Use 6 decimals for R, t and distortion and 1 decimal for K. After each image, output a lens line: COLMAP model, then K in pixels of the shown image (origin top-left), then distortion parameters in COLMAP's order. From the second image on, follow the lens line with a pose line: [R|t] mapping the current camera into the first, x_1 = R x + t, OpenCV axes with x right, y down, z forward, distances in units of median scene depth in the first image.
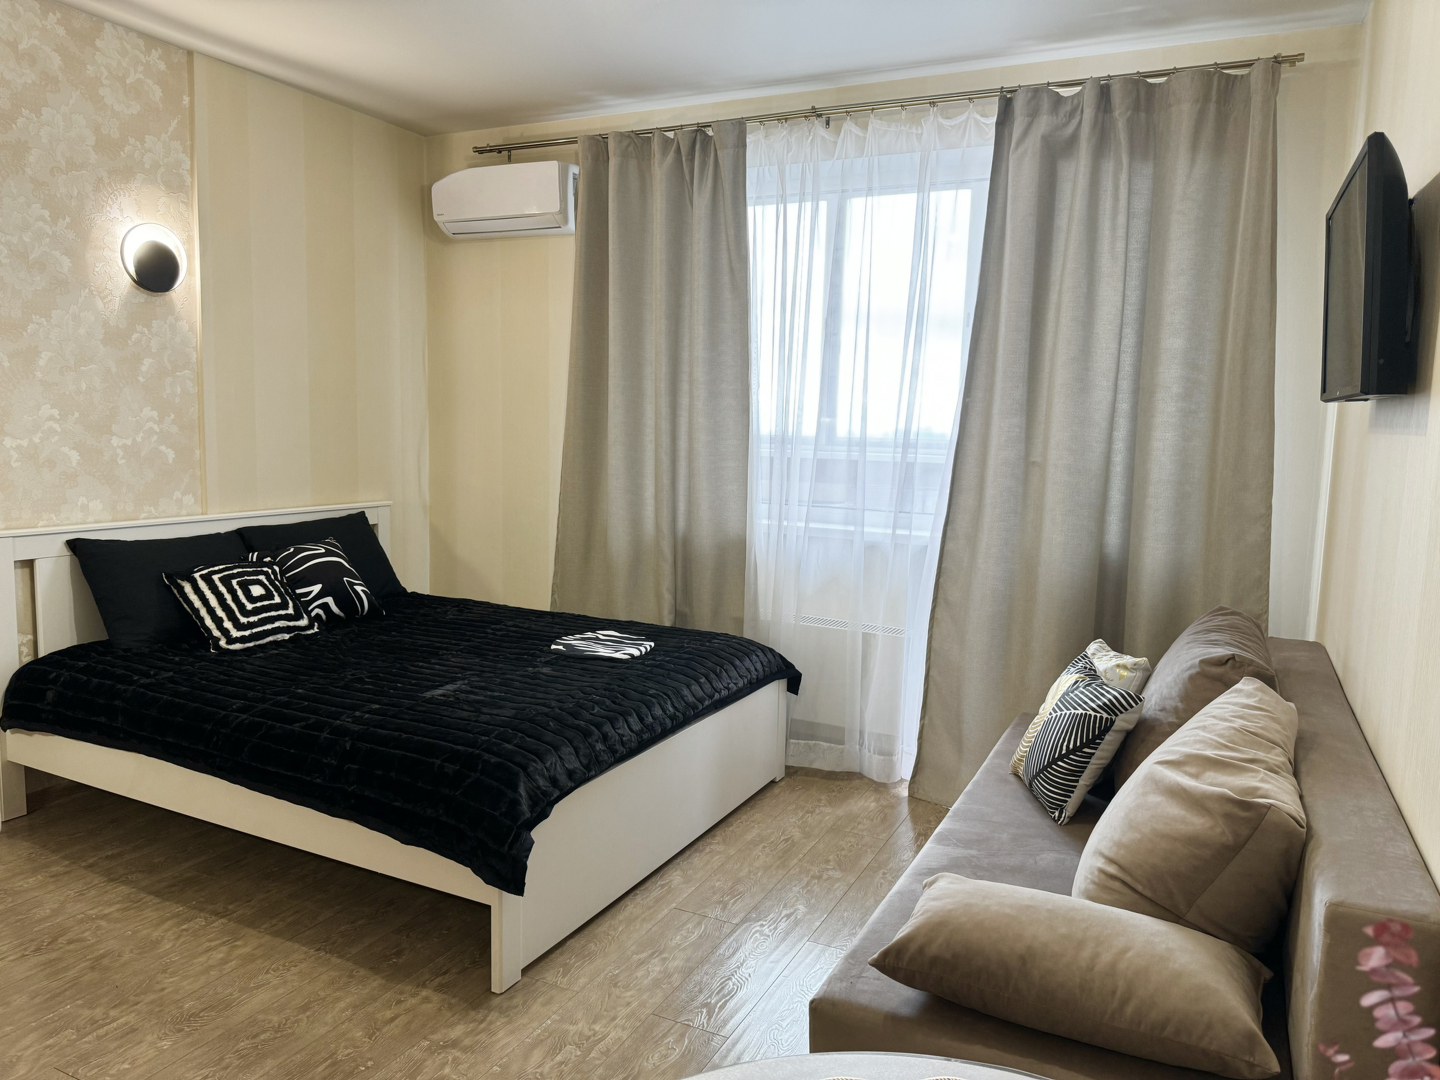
lens RADIAL K [[1016.1, 0, 717.3], [0, 1016.1, 538.2], [0, 0, 1]] dist [0.042888, -0.048466]
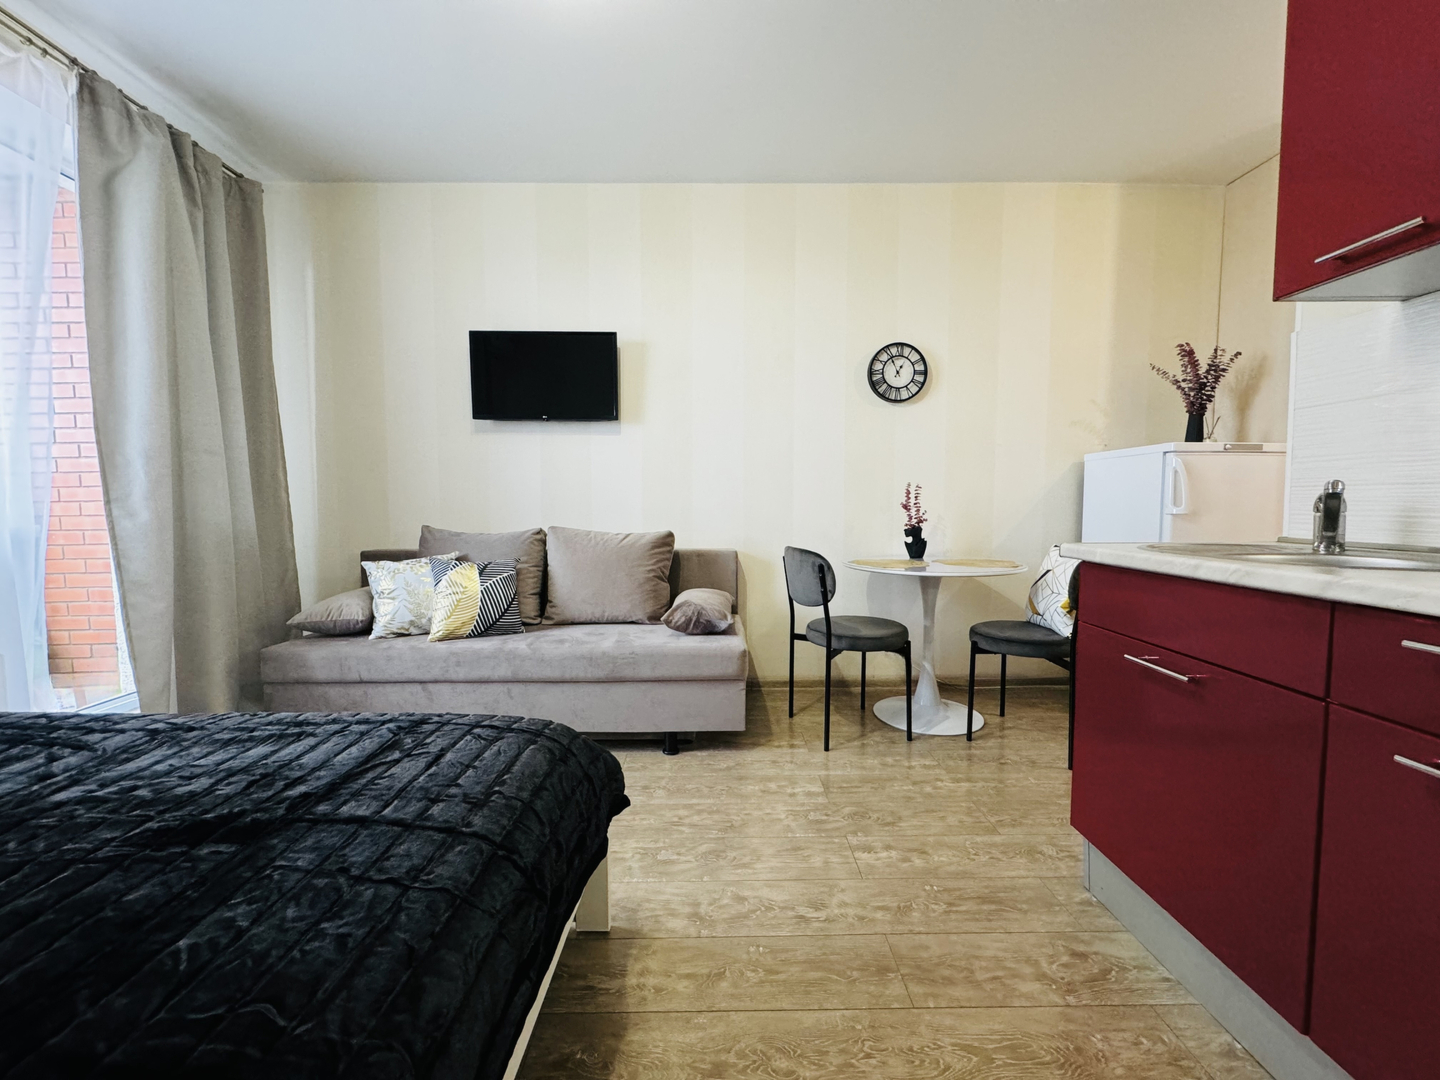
lens RADIAL K [[574.6, 0, 721.4], [0, 574.6, 535.4], [0, 0, 1]] dist [-0.007525, 0.006171]
pose [[-0.447705, -0.076741, 0.890882, -0.499183], [0.096527, 0.986341, 0.133473, -0.000259], [-0.888956, 0.145750, -0.434182, 0.739694]]
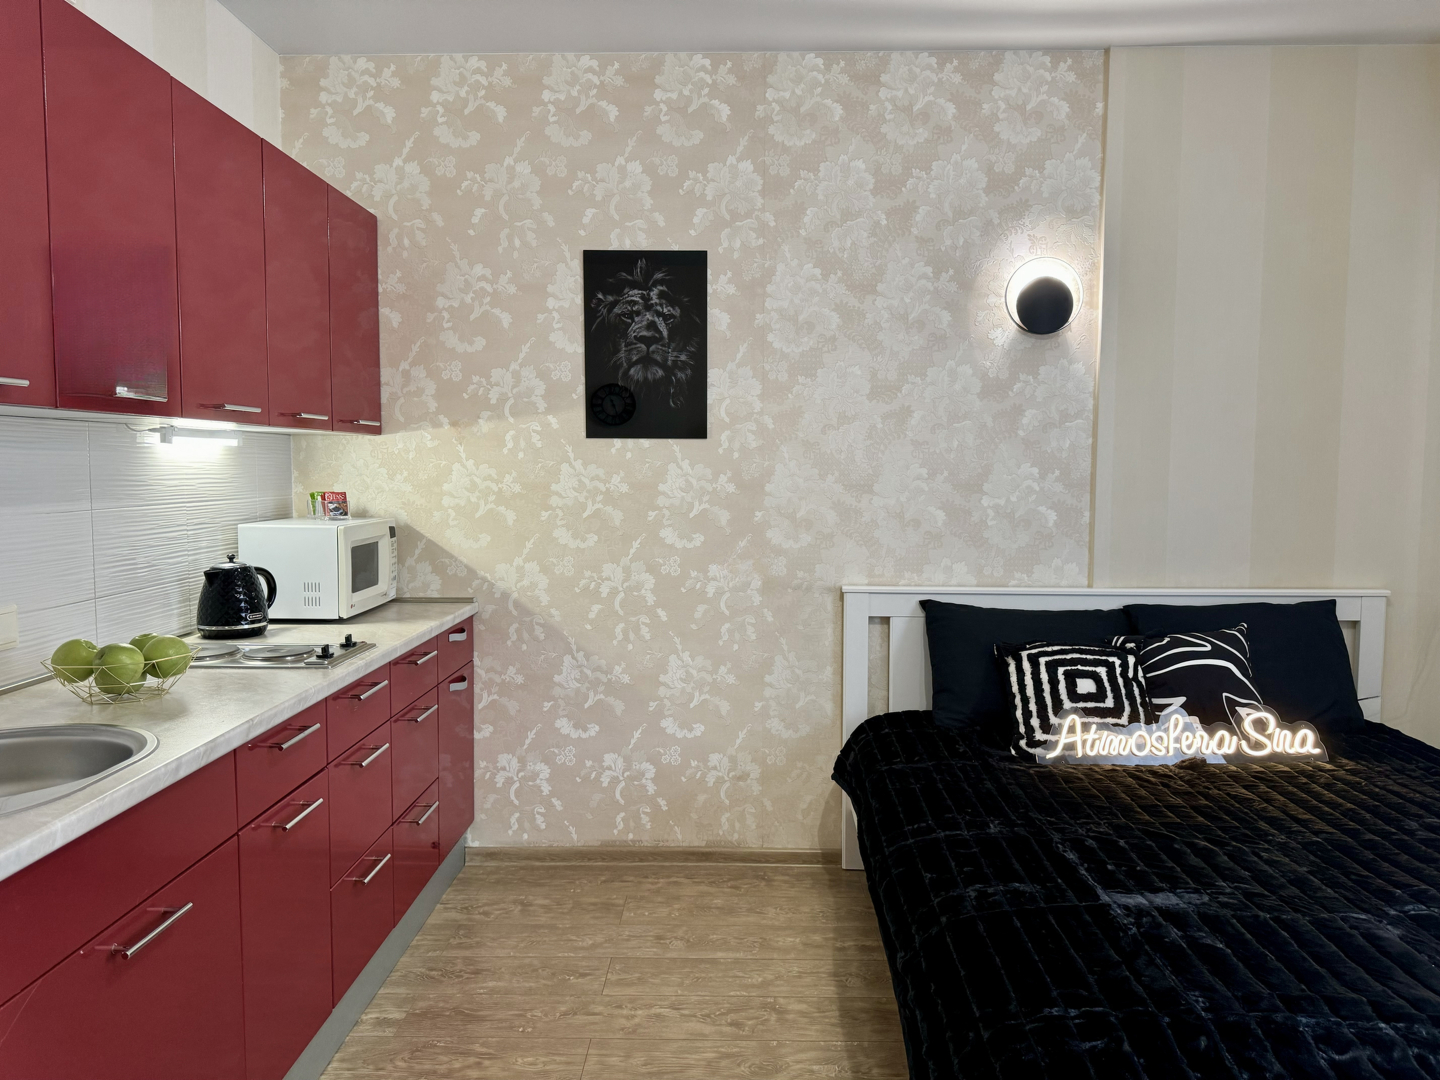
lens RADIAL K [[1037.9, 0, 711.7], [0, 1037.9, 538.6], [0, 0, 1]] dist [0.185807, -0.402349]
pose [[0.420909, 0.042955, -0.906085, 0.175871], [-0.094937, 0.995478, 0.003091, -0.040297], [0.902121, 0.084720, 0.423084, 0.379185]]
